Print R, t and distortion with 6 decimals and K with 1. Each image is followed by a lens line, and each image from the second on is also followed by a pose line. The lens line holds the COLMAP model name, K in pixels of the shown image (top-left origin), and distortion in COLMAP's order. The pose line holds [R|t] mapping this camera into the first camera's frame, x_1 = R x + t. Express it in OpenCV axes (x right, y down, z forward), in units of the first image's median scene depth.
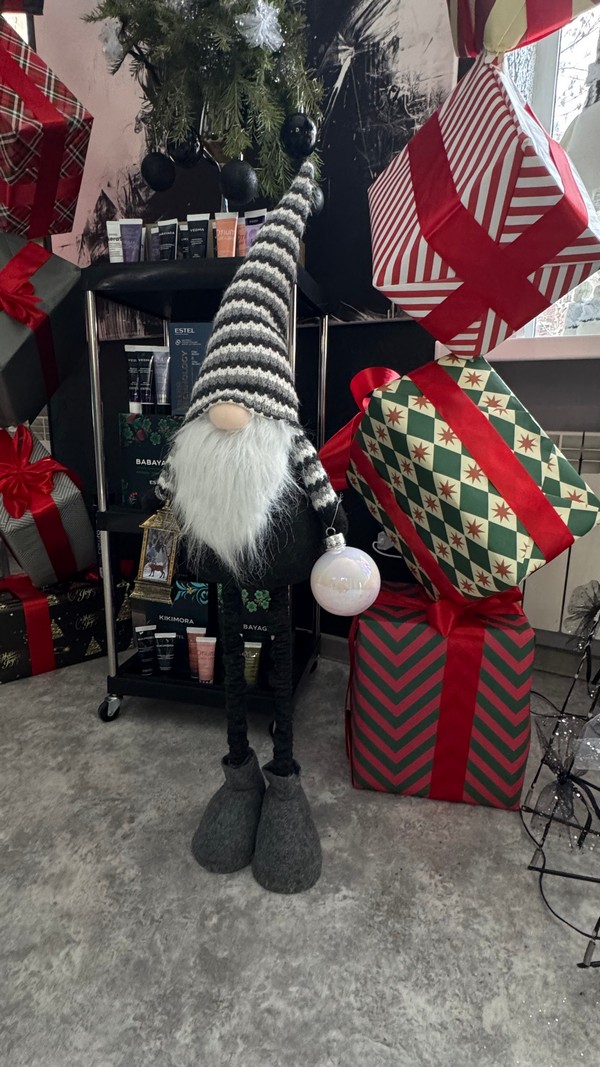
lens RADIAL K [[555.6, 0, 299.3], [0, 555.6, 528.0], [0, 0, 1]] dist [0.001678, -0.000100]
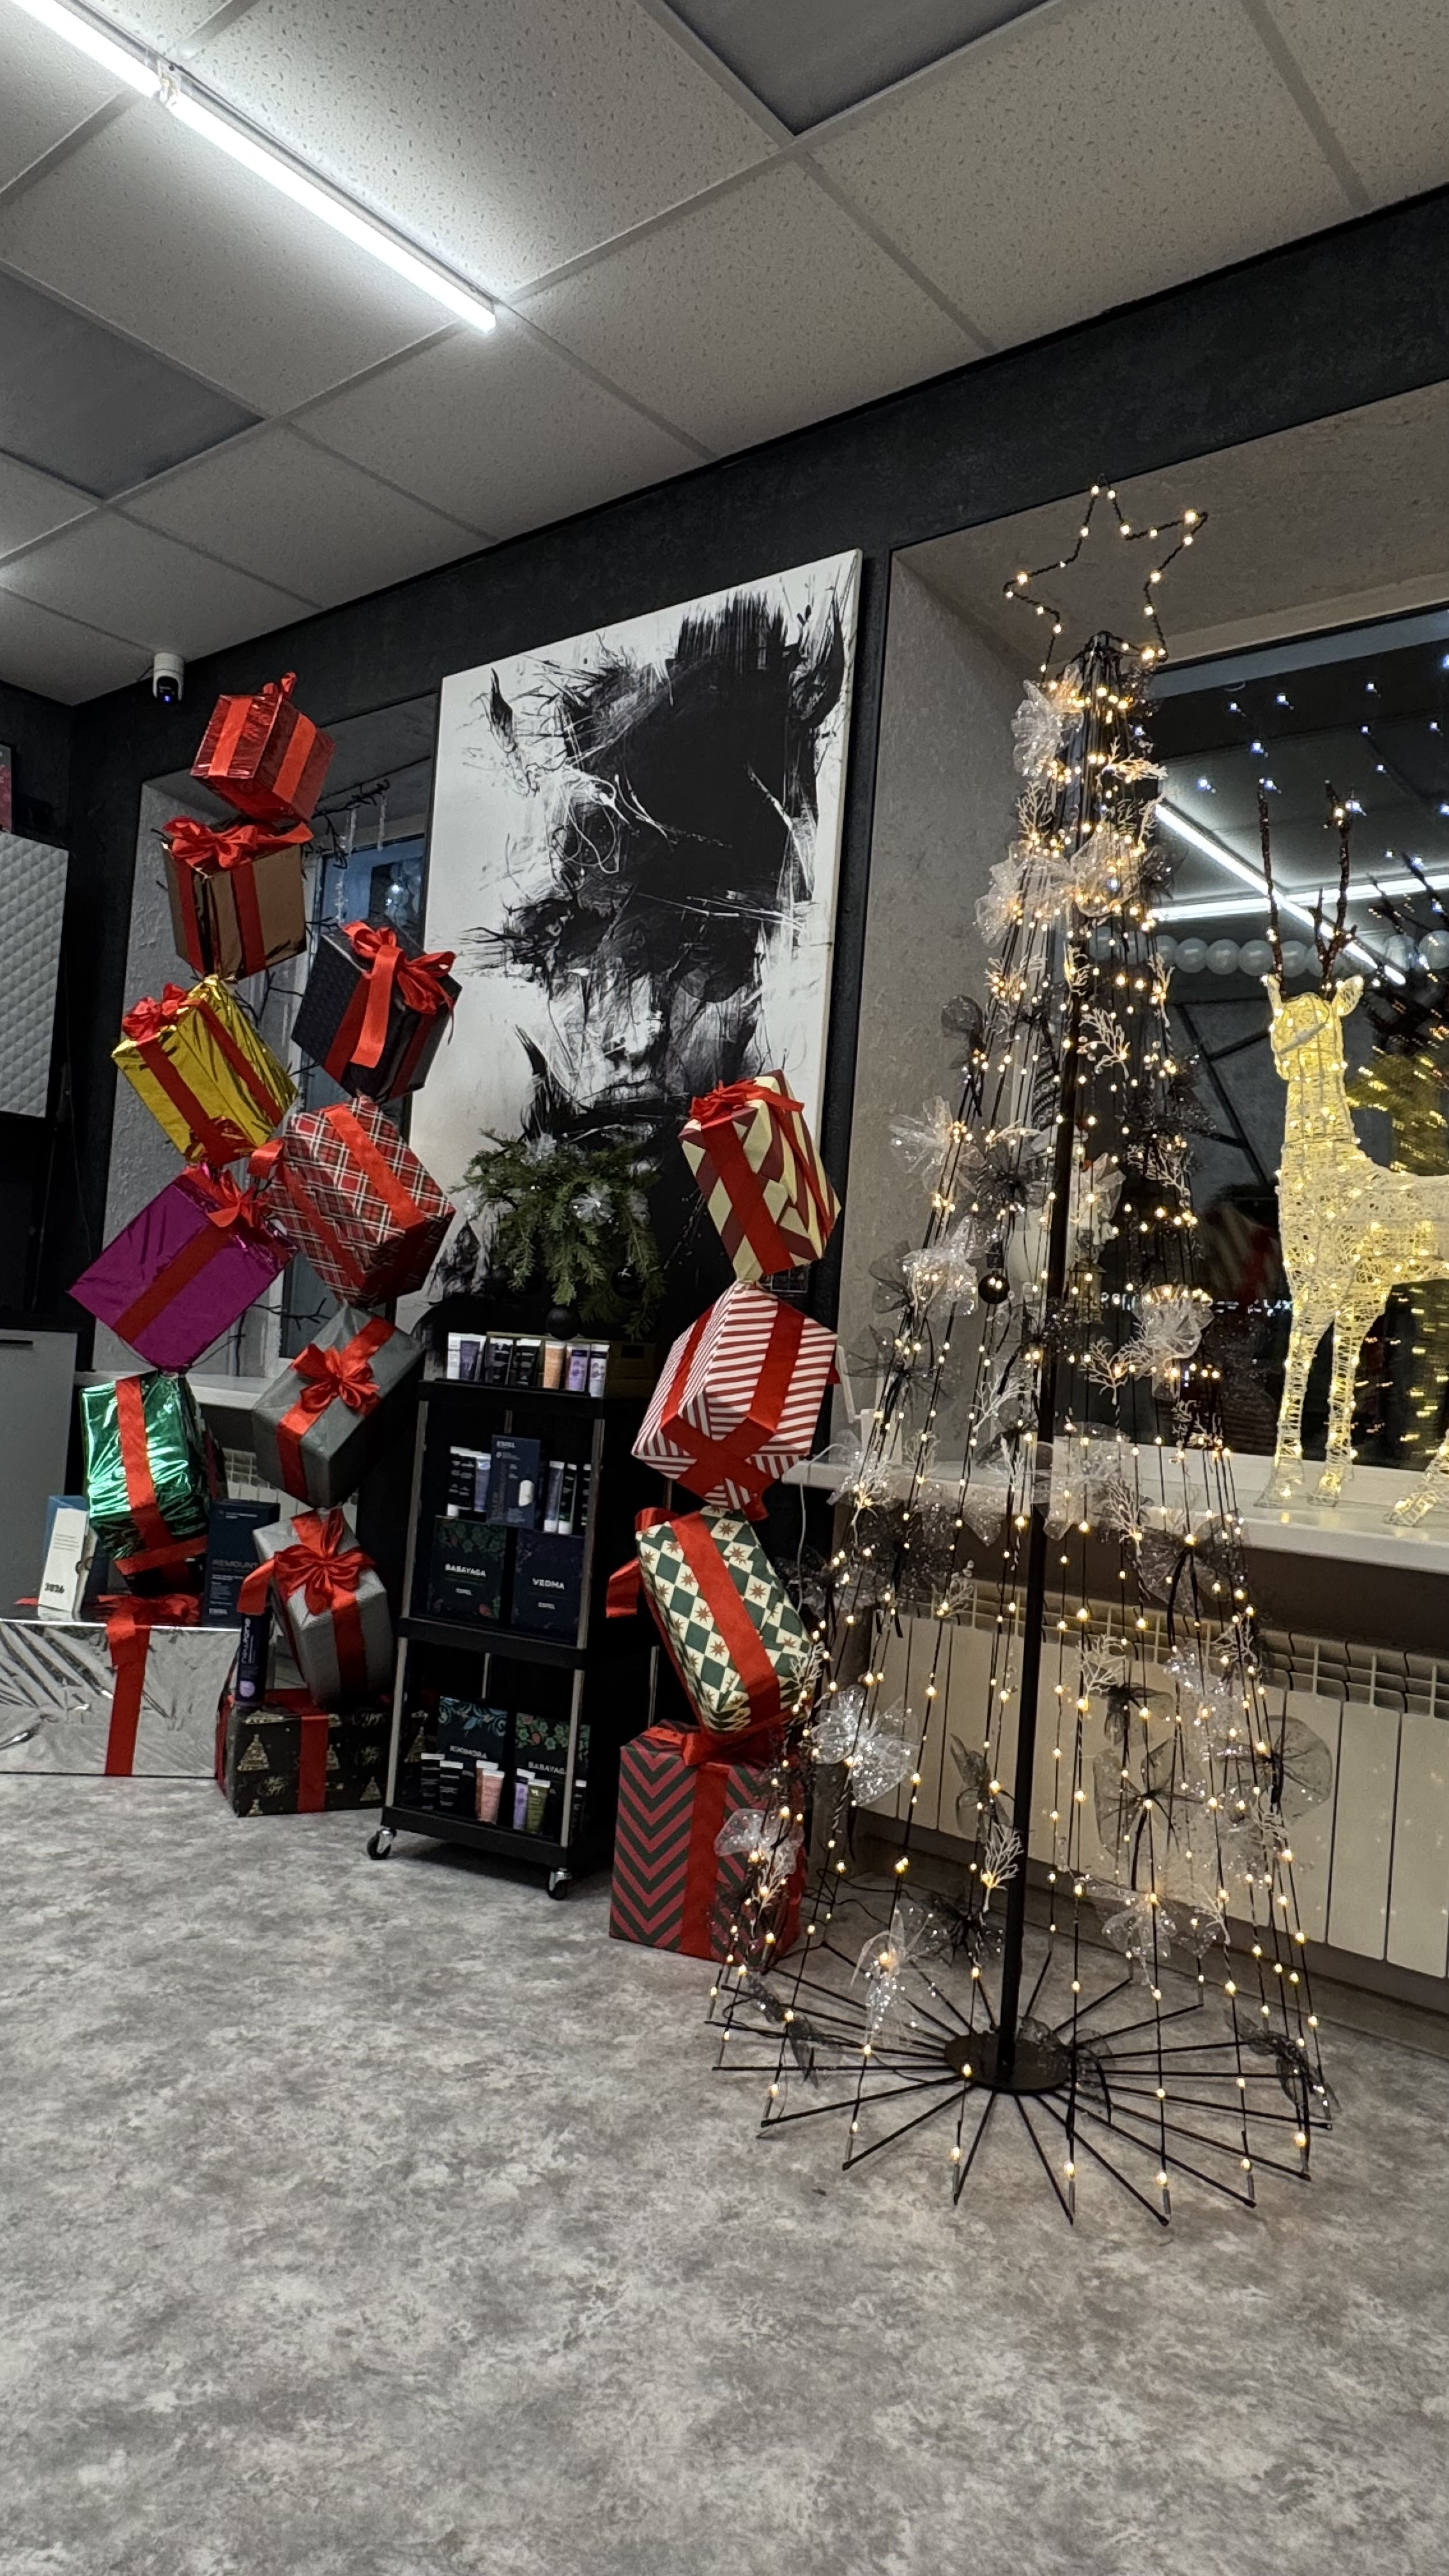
lens RADIAL K [[1612.7, 0, 718.1], [0, 1612.7, 1292.6], [0, 0, 1]] dist [0.000547, 0.001317]
pose [[0.980983, 0.057115, -0.185499, 0.788027], [-0.101888, 0.964986, -0.241705, 0.056928], [0.165199, 0.256009, 0.952454, -2.033350]]
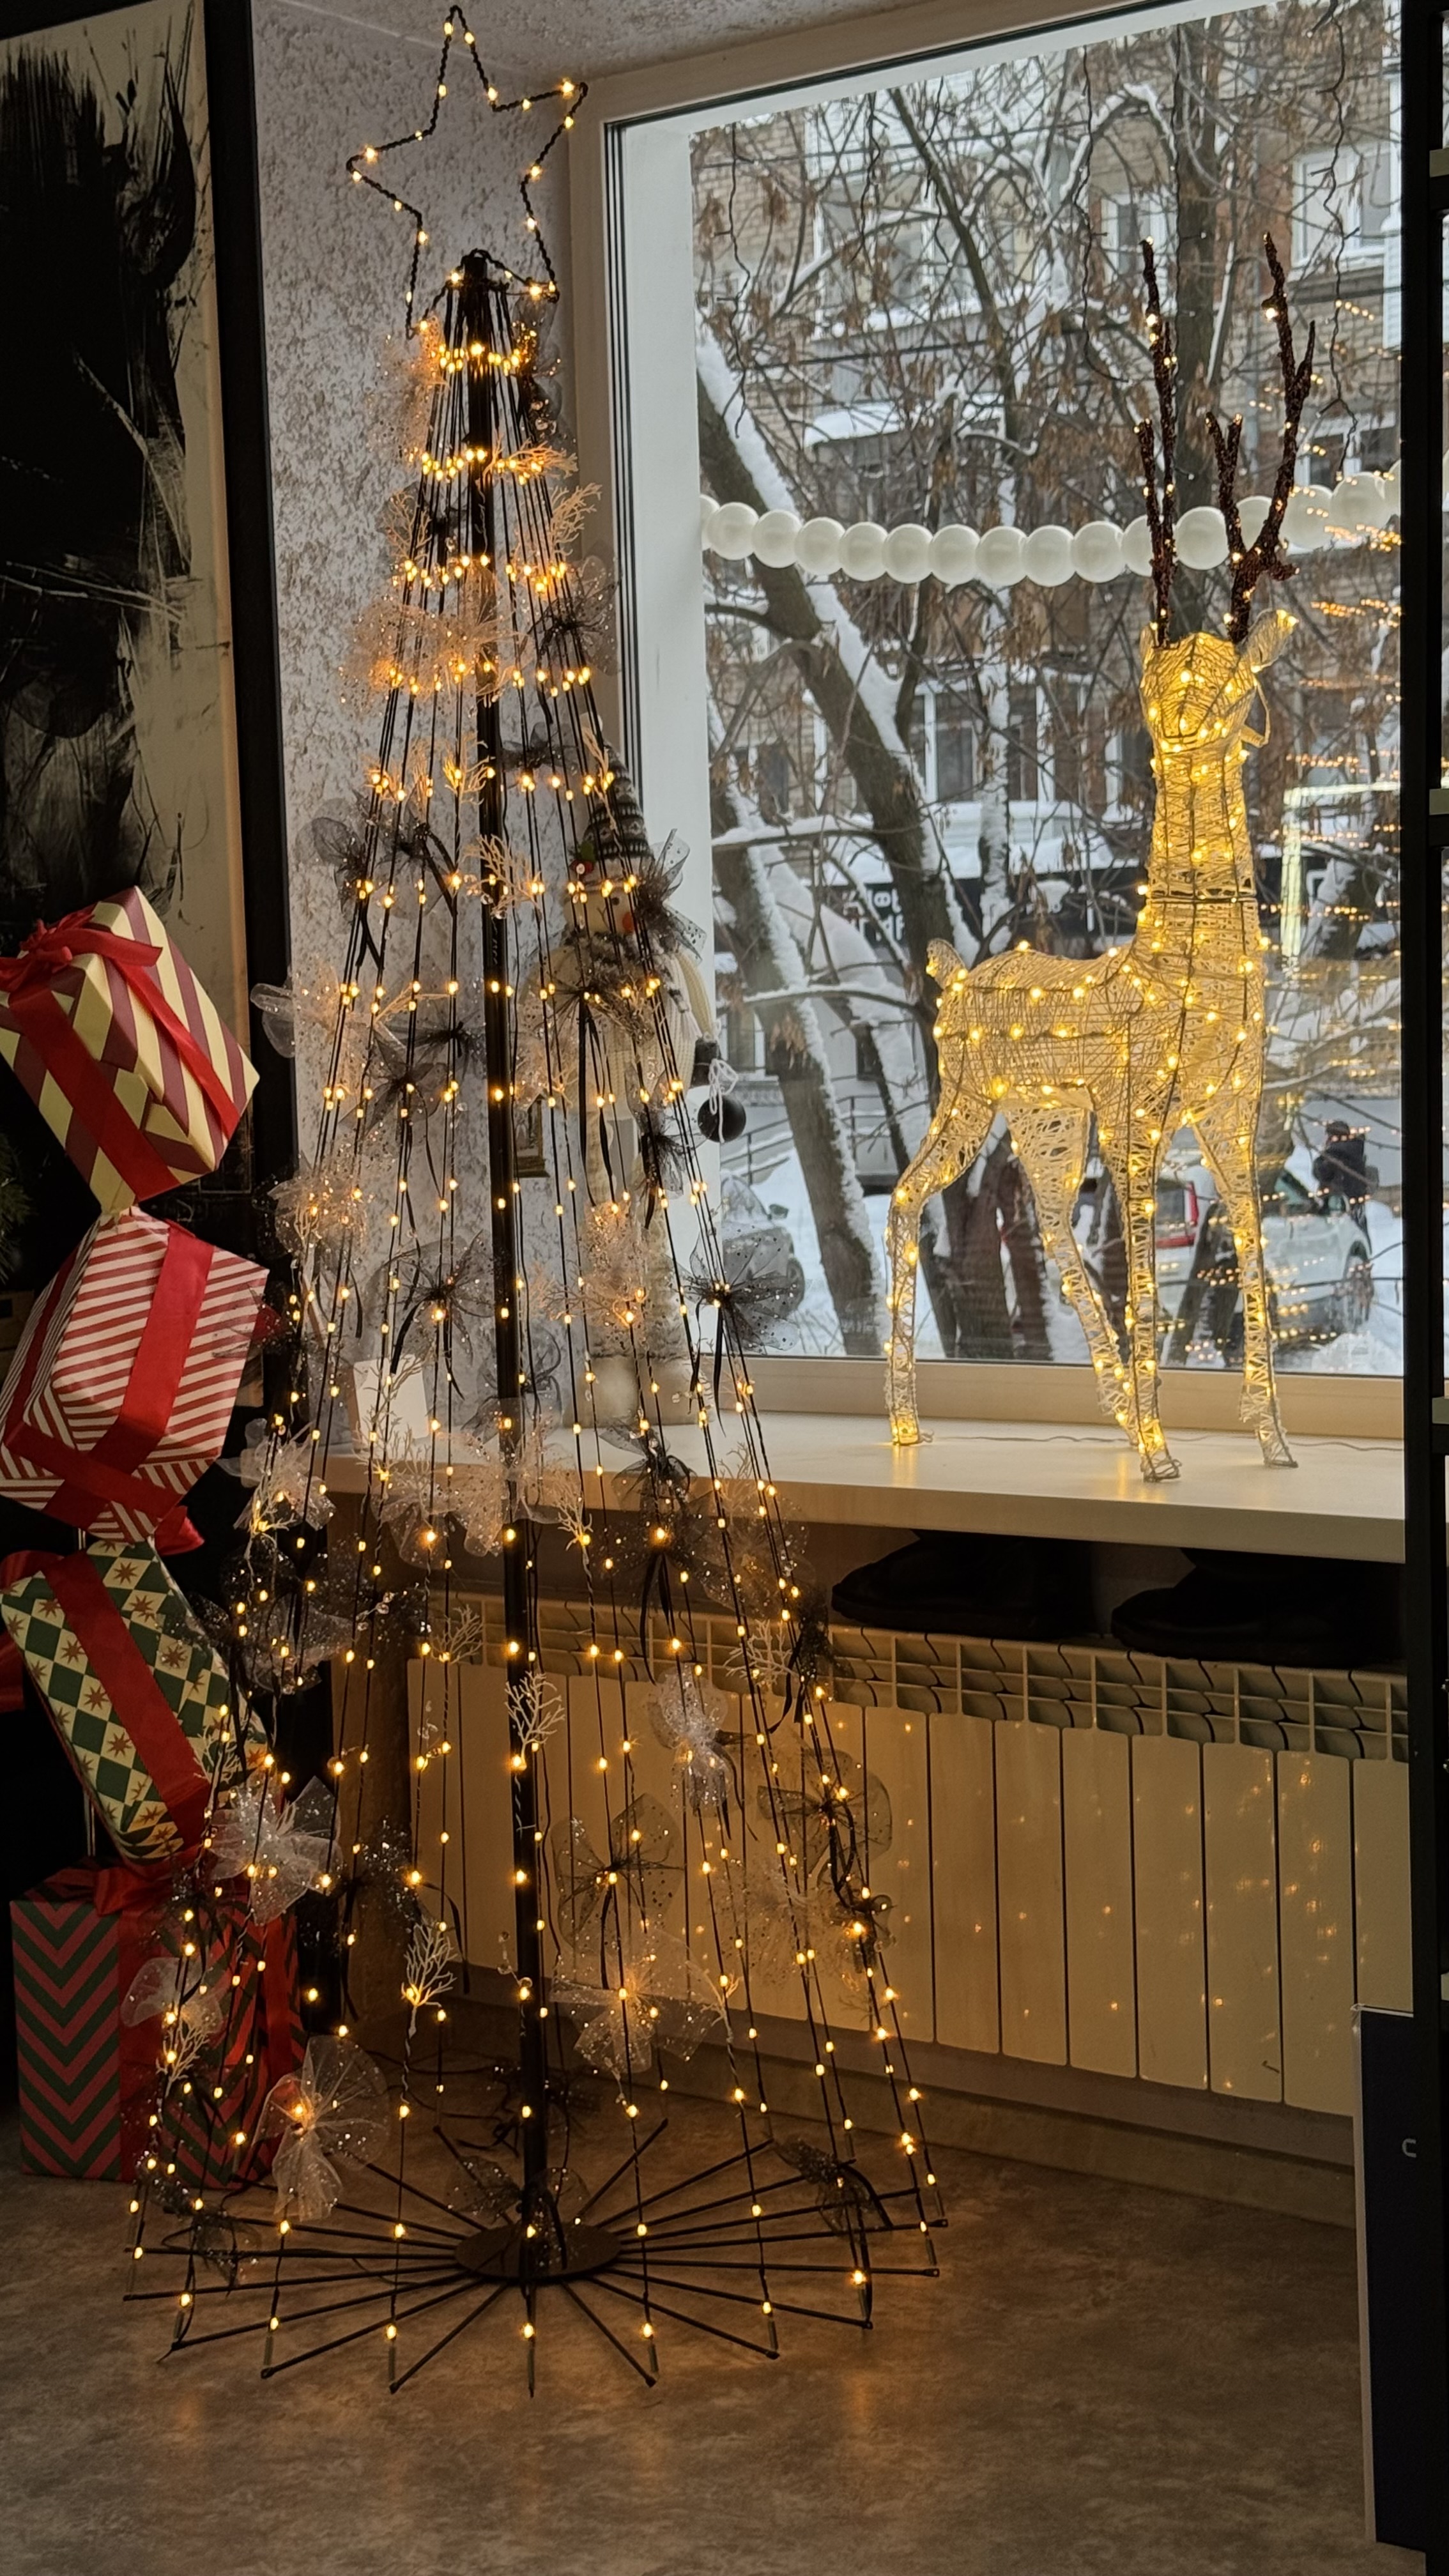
lens RADIAL K [[3714.1, 0, 713.5], [0, 3714.1, 1283.2], [0, 0, 1]] dist [0.204853, -0.436799]
pose [[0.989049, -0.028254, -0.144860, 1.702240], [0.006522, 0.988913, -0.148350, 0.101775], [0.147446, 0.145781, 0.978268, -3.649378]]
